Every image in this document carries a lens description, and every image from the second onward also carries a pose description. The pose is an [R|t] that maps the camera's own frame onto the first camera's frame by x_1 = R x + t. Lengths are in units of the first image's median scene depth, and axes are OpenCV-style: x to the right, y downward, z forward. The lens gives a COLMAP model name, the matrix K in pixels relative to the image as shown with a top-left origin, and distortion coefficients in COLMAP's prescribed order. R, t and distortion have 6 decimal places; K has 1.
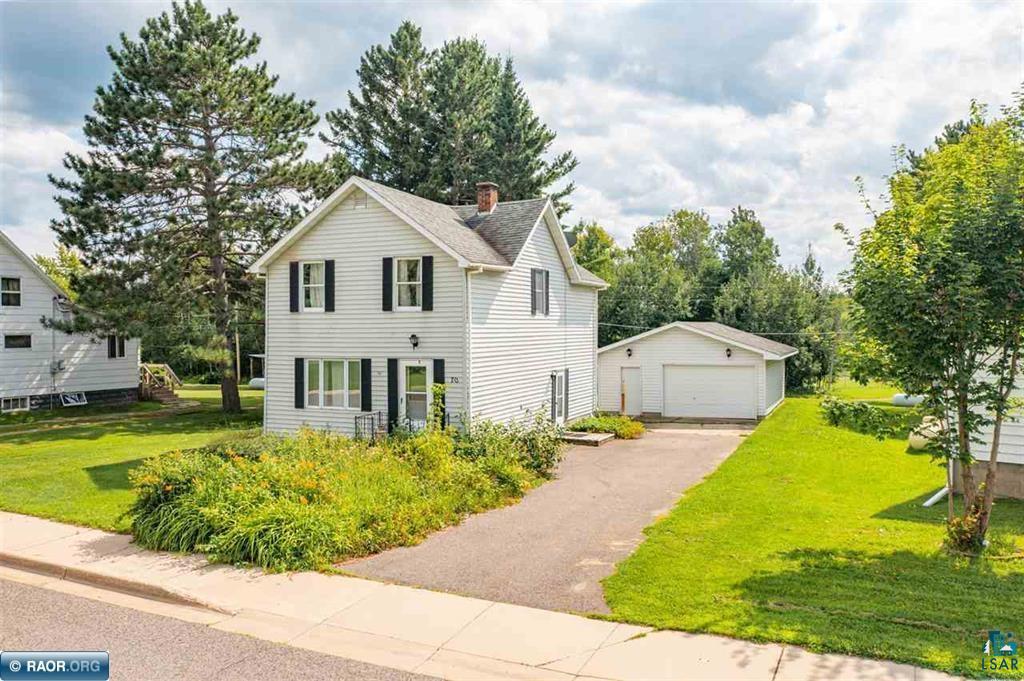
lens RADIAL K [[803.8, 0, 510.7], [0, 803.8, 337.4], [0, 0, 1]] dist [0.003013, -0.000331]
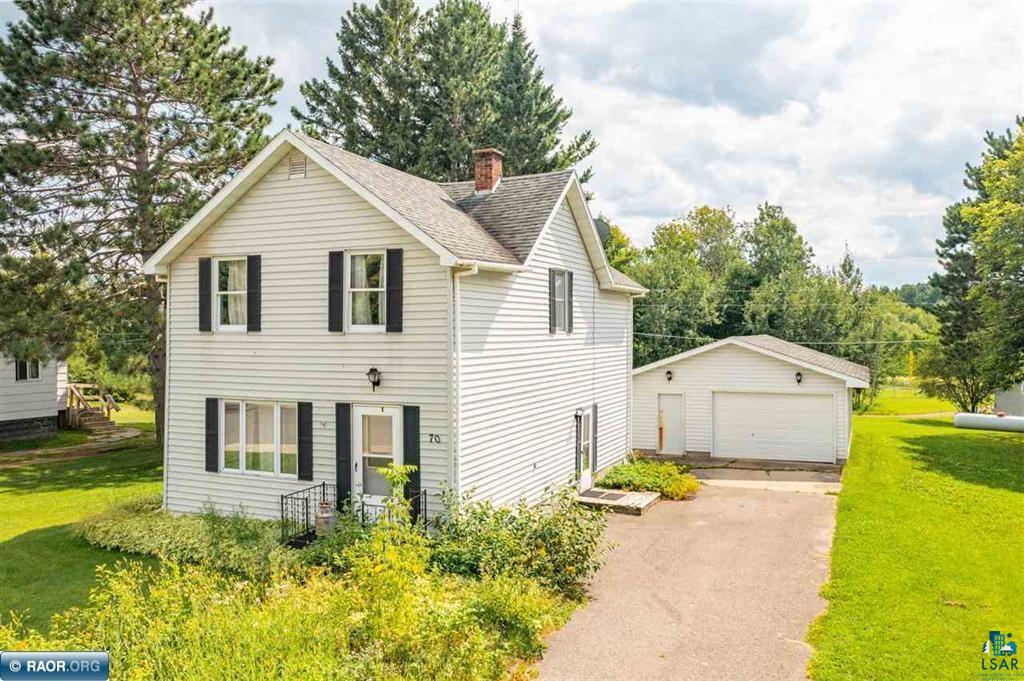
lens RADIAL K [[803.8, 0, 513.6], [0, 803.8, 338.3], [0, 0, 1]] dist [0.003013, -0.000331]
pose [[0.999986, 0.002234, -0.004833, -0.002052], [-0.002237, 0.999997, -0.000516, -0.021149], [0.004831, 0.000526, 0.999988, 0.259252]]
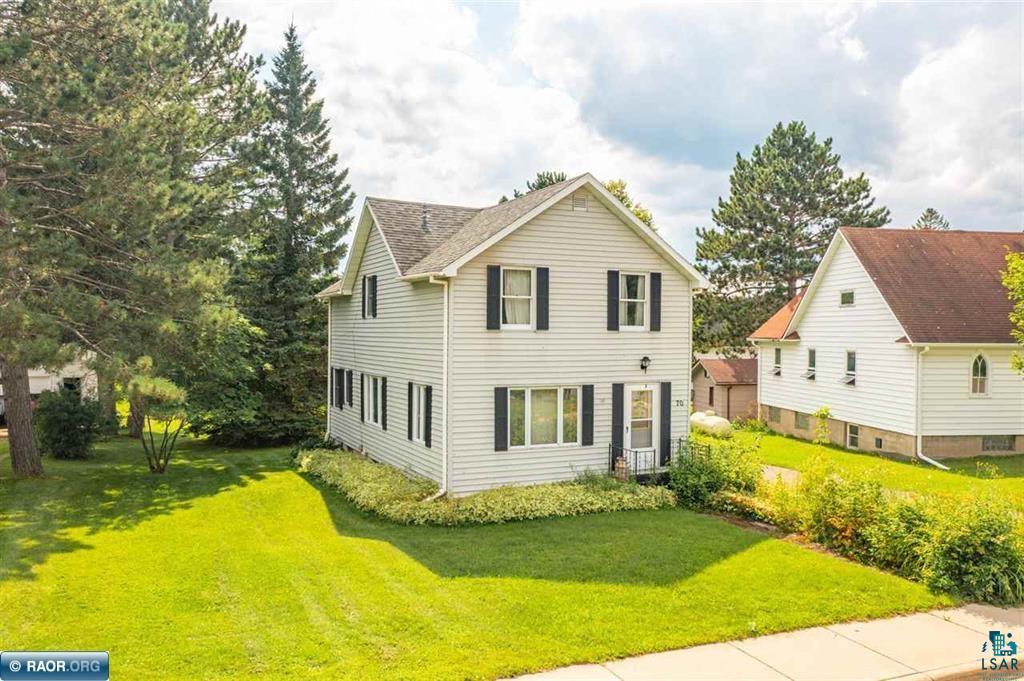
lens RADIAL K [[803.8, 0, 508.0], [0, 803.8, 341.5], [0, 0, 1]] dist [0.003013, -0.000331]
pose [[0.663406, -0.004871, 0.748244, -0.697751], [0.000490, 0.999981, 0.006075, -0.020216], [-0.748260, -0.003664, 0.663396, 0.384625]]
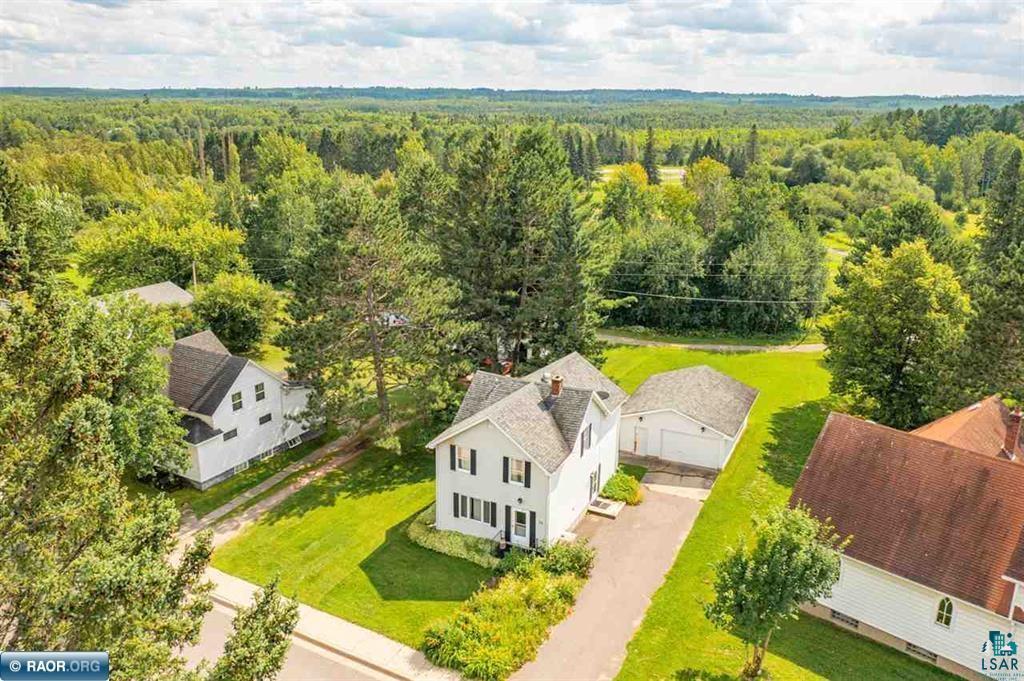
lens RADIAL K [[803.8, 0, 511.2], [0, 803.8, 334.8], [0, 0, 1]] dist [0.003013, -0.000331]
pose [[0.998949, 0.024330, -0.038852, -0.057880], [-0.012822, 0.961999, 0.272752, -0.690790], [0.044012, -0.271967, 0.961300, -0.571194]]
